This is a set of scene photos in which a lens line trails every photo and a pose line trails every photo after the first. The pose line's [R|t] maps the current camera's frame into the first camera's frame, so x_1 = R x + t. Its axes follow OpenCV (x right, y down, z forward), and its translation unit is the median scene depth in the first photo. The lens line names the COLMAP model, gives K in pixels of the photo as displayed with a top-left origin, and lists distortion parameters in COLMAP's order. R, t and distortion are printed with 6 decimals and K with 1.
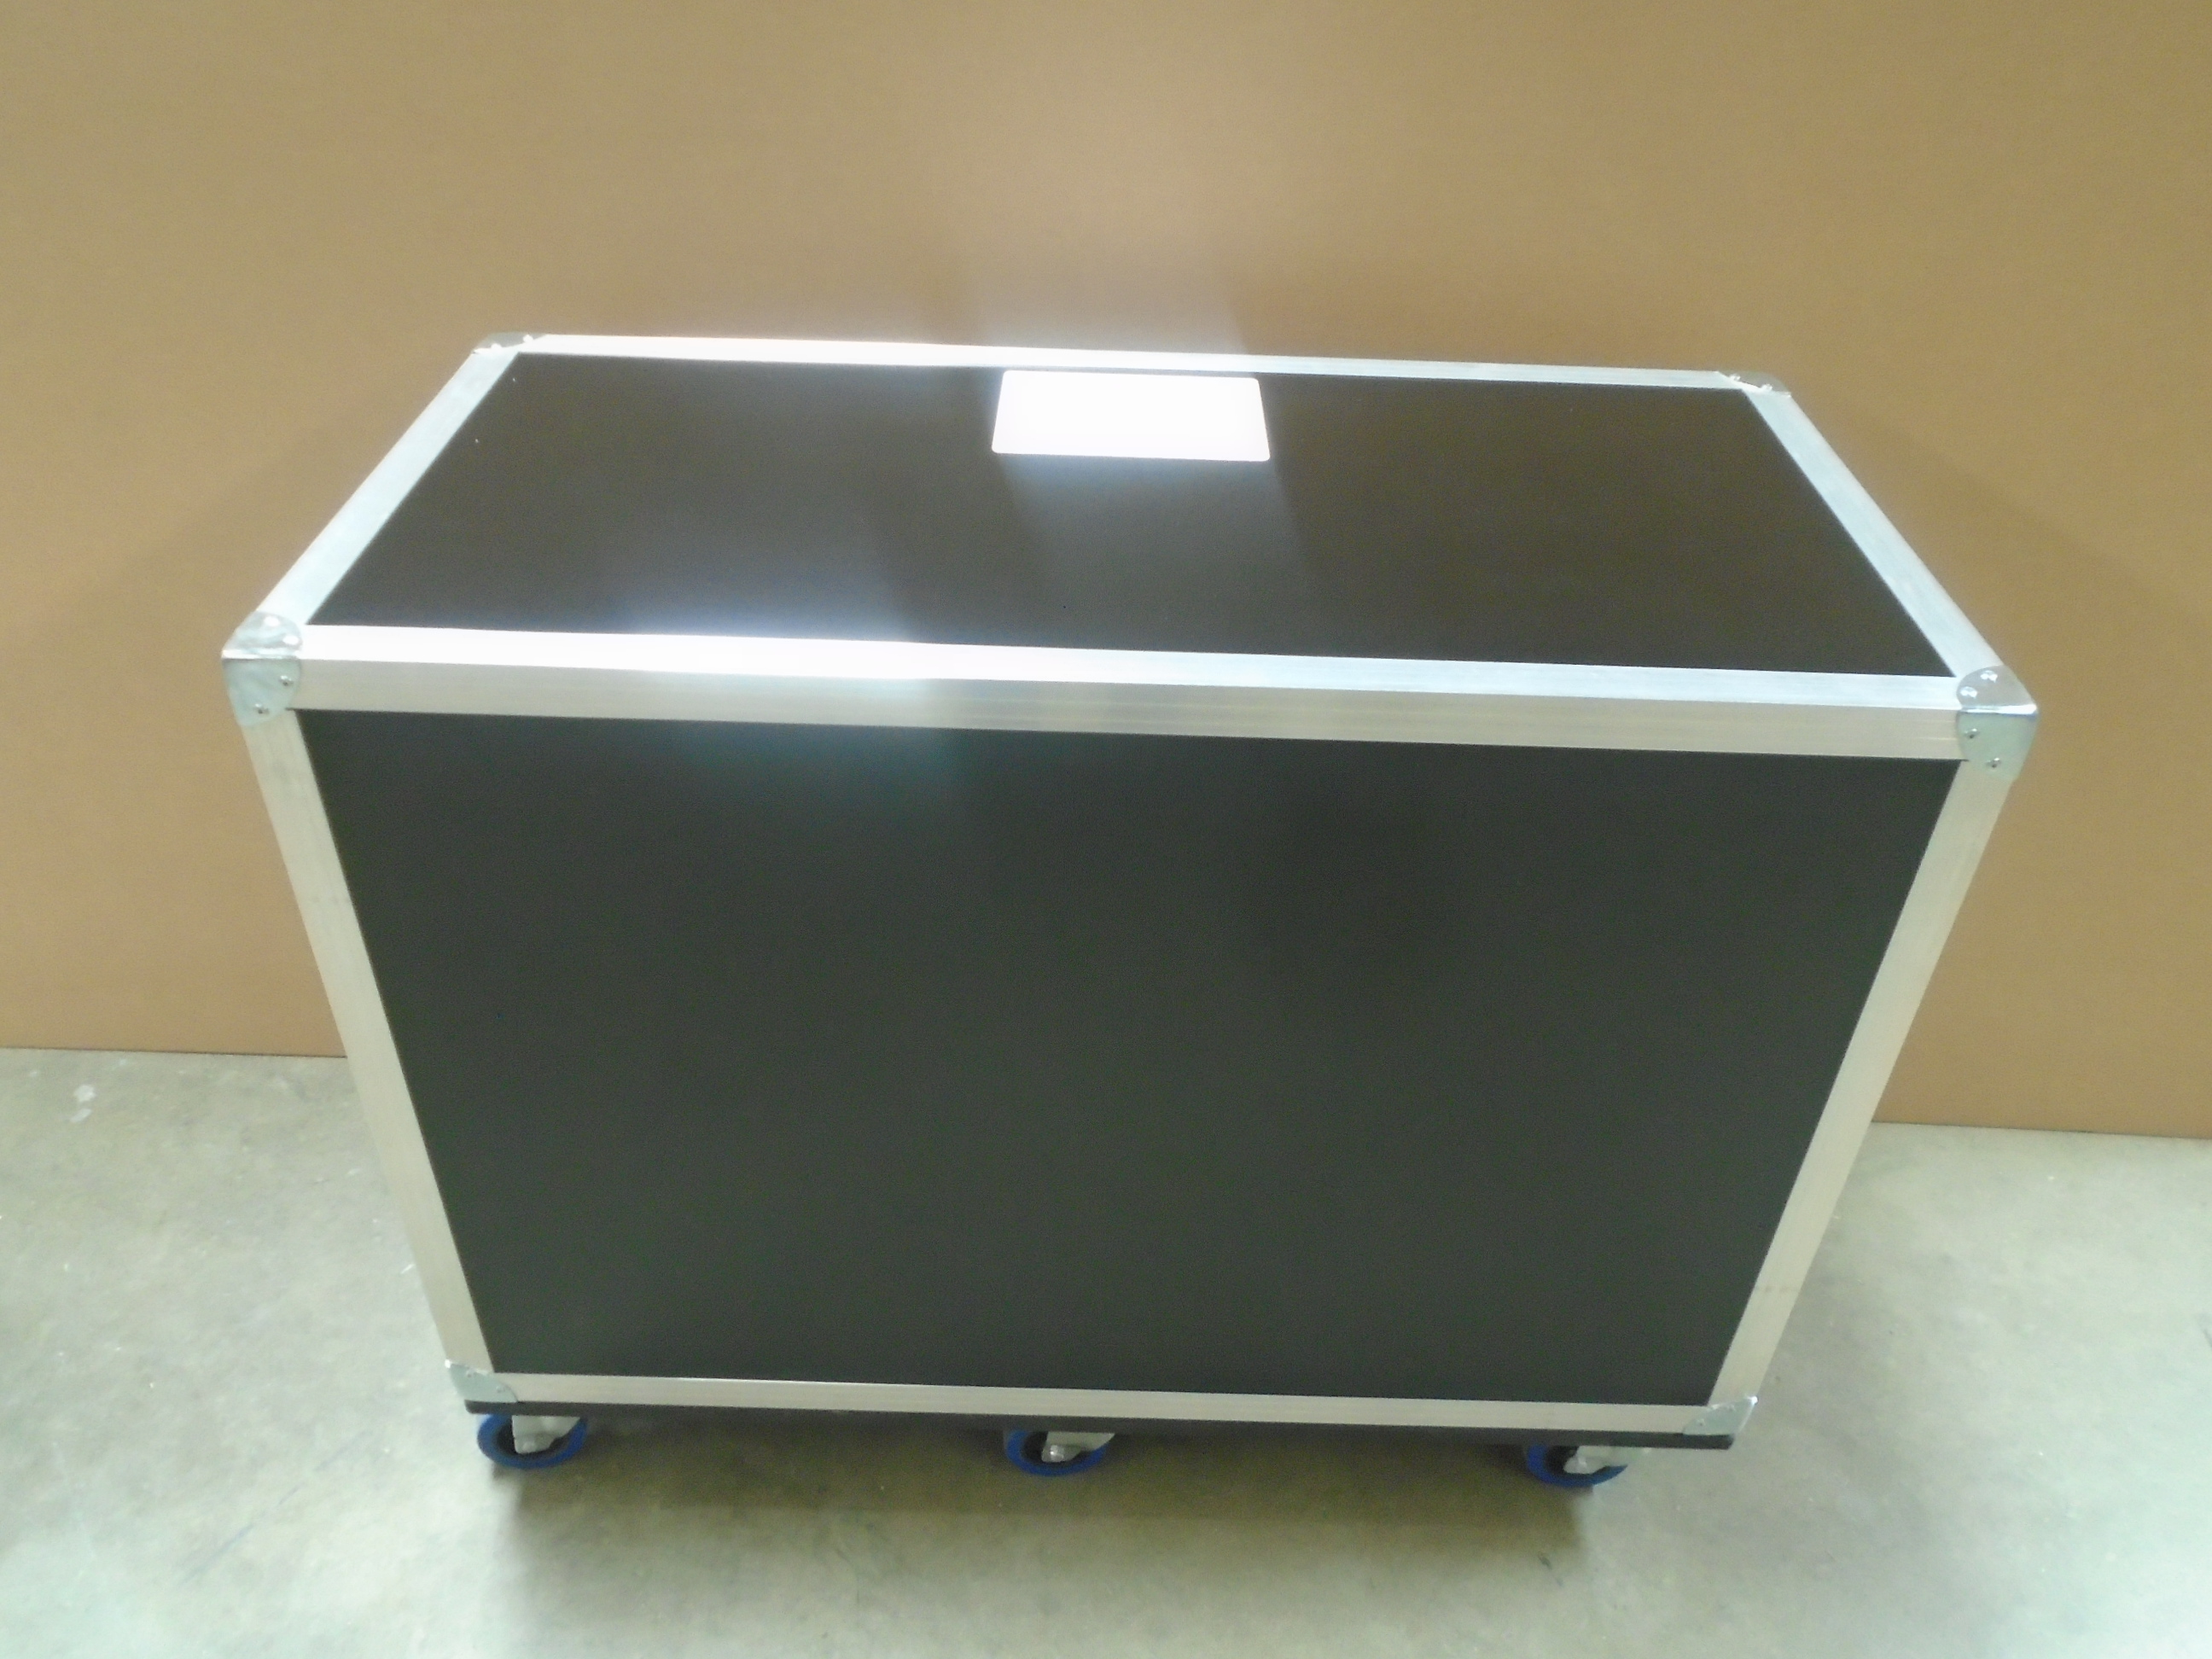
lens RADIAL K [[1725.2, 0, 1106.0], [0, 1725.2, 829.5], [0, 0, 1]] dist [-0.009951, -0.000769]
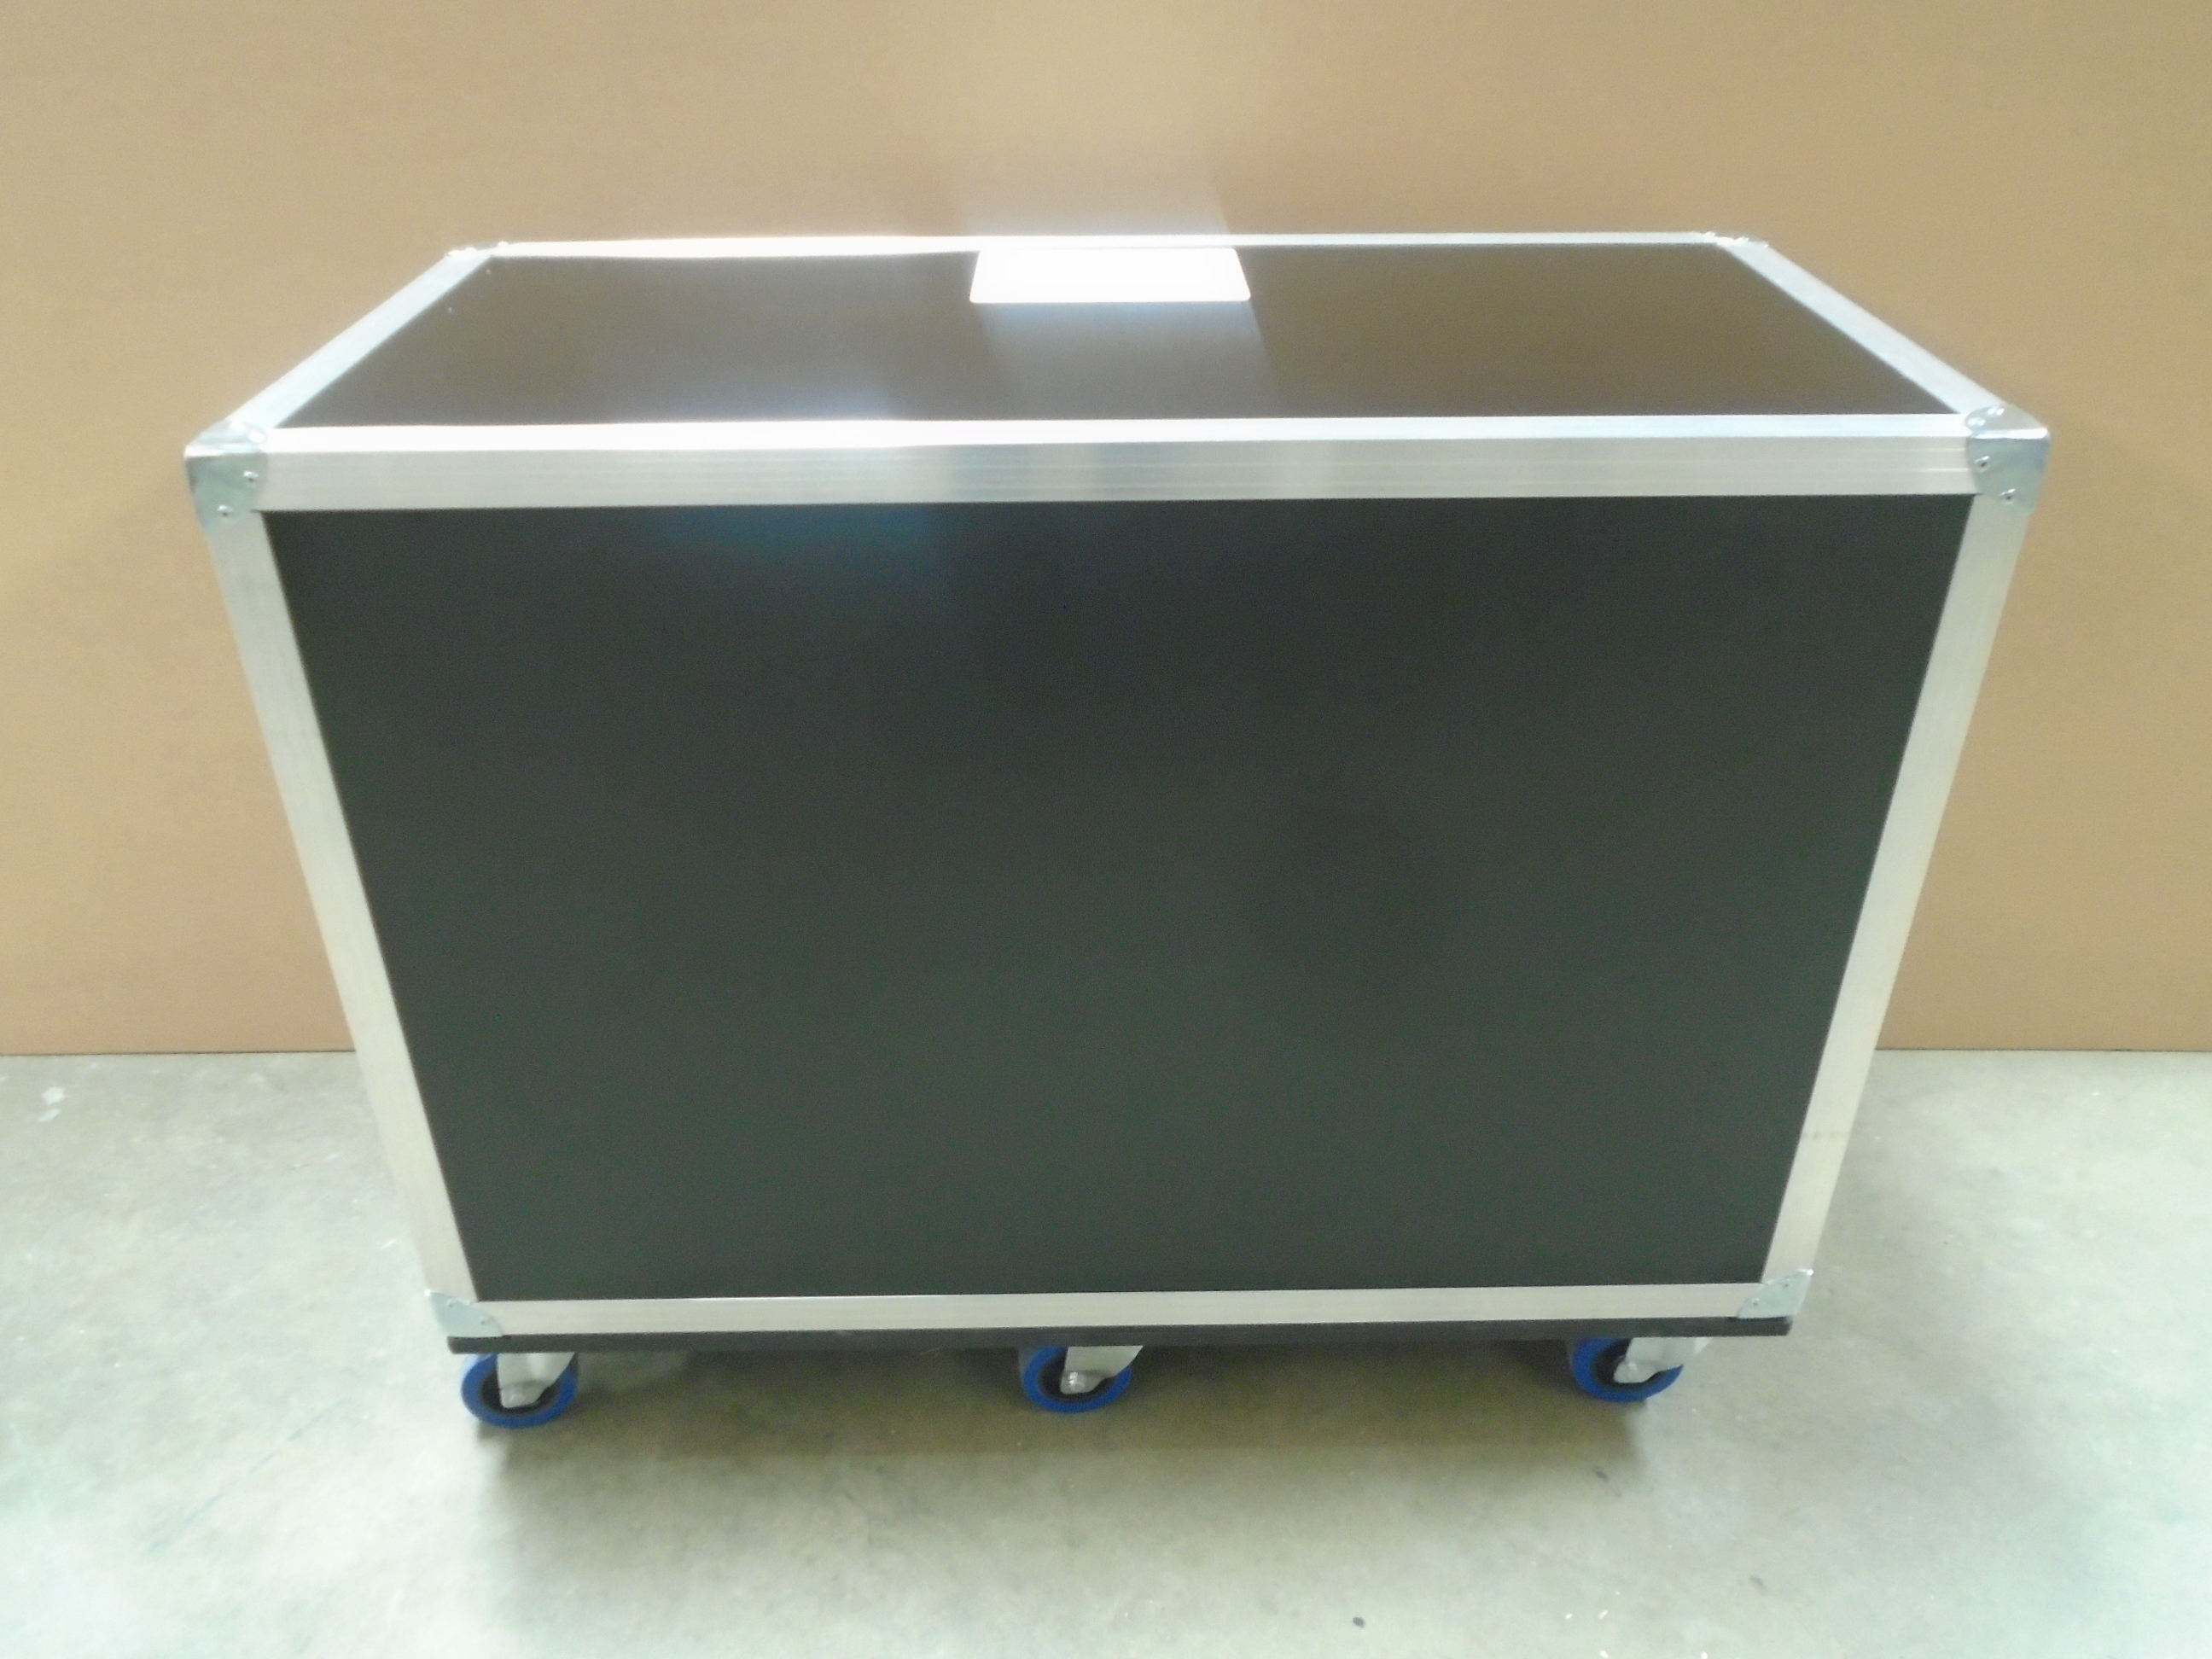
lens RADIAL K [[1725.2, 0, 1106.0], [0, 1725.2, 829.5], [0, 0, 1]] dist [-0.009951, -0.000769]
pose [[0.999117, -0.041653, 0.005452, -0.005026], [0.041976, 0.994991, -0.090726, 0.147546], [-0.001645, 0.090875, 0.995861, 0.033254]]
